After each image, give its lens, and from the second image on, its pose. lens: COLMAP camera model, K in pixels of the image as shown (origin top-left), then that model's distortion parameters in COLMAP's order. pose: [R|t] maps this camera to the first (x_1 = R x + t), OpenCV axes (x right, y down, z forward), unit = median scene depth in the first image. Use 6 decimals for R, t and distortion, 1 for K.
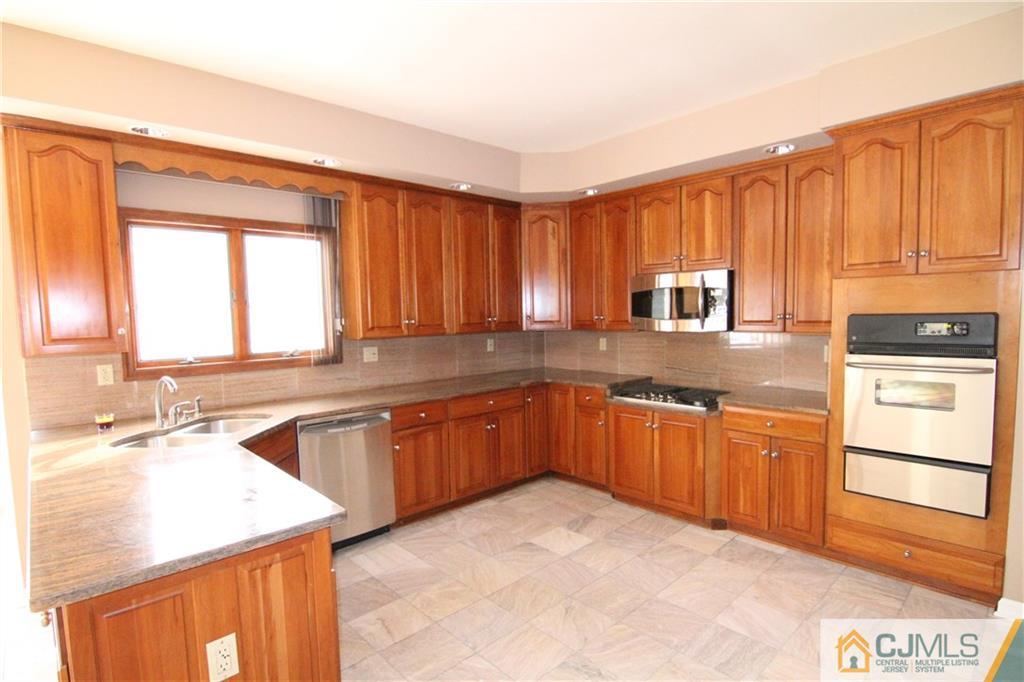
lens RADIAL K [[517.3, 0, 515.9], [0, 517.3, 351.4], [0, 0, 1]] dist [-0.003691, -0.012186]
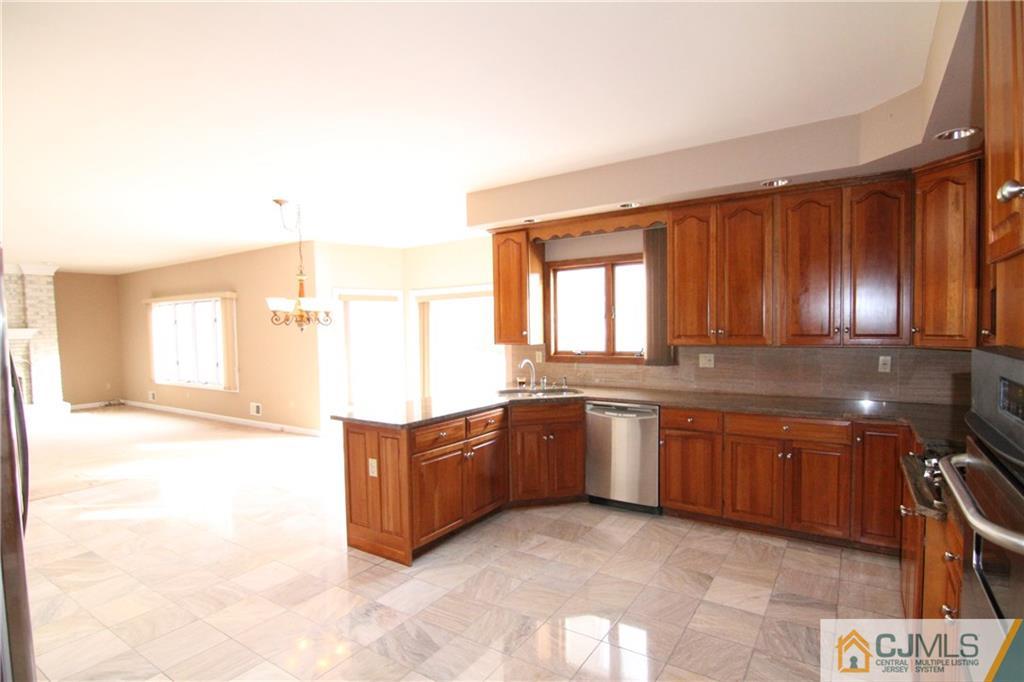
lens RADIAL K [[517.3, 0, 515.9], [0, 517.3, 351.4], [0, 0, 1]] dist [-0.003691, -0.012186]
pose [[0.228238, 0.065492, -0.971400, 0.757744], [-0.059183, 0.996823, 0.053301, -0.052974], [0.971805, 0.045325, 0.231389, 0.406970]]
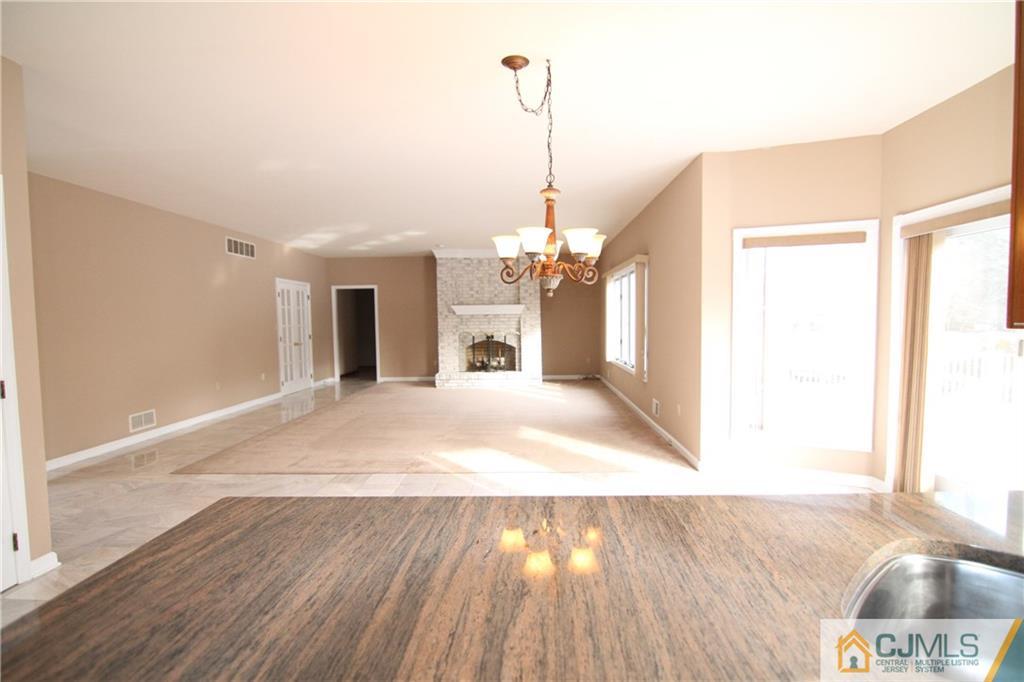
lens RADIAL K [[517.3, 0, 515.9], [0, 517.3, 351.4], [0, 0, 1]] dist [-0.003691, -0.012186]
pose [[-0.707905, 0.077611, -0.702031, -0.178278], [-0.023222, 0.990850, 0.132956, -0.013955], [0.705926, 0.110422, -0.699625, 0.689895]]
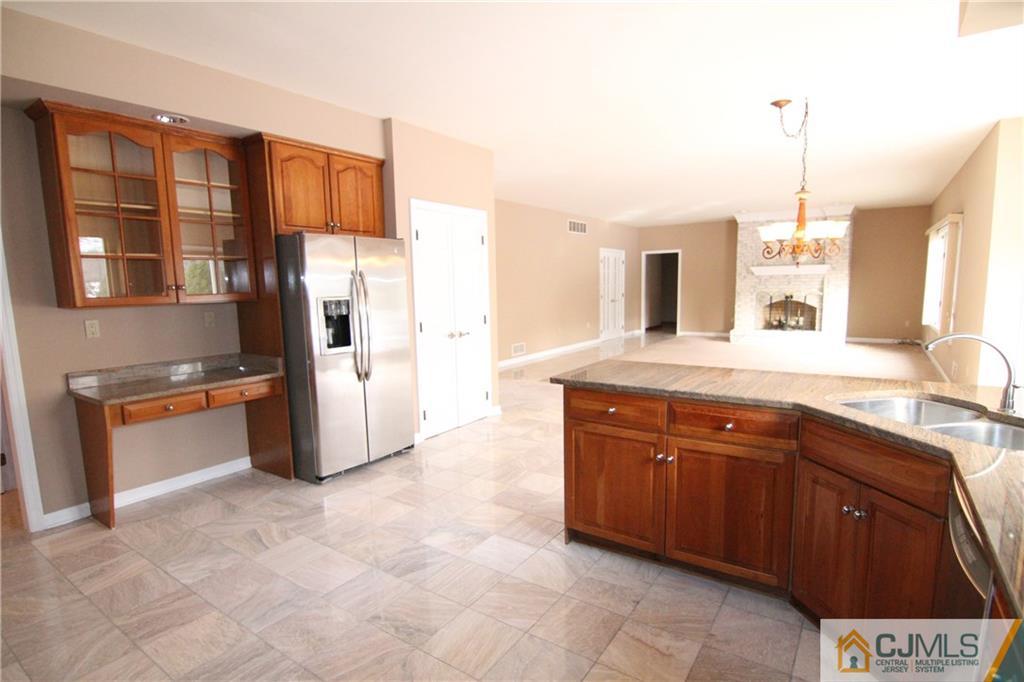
lens RADIAL K [[517.3, 0, 515.9], [0, 517.3, 351.4], [0, 0, 1]] dist [-0.003691, -0.012186]
pose [[-0.976483, 0.071063, -0.203544, 0.060981], [0.027291, 0.977263, 0.210266, -0.068933], [0.213859, 0.199766, -0.956221, 1.139784]]
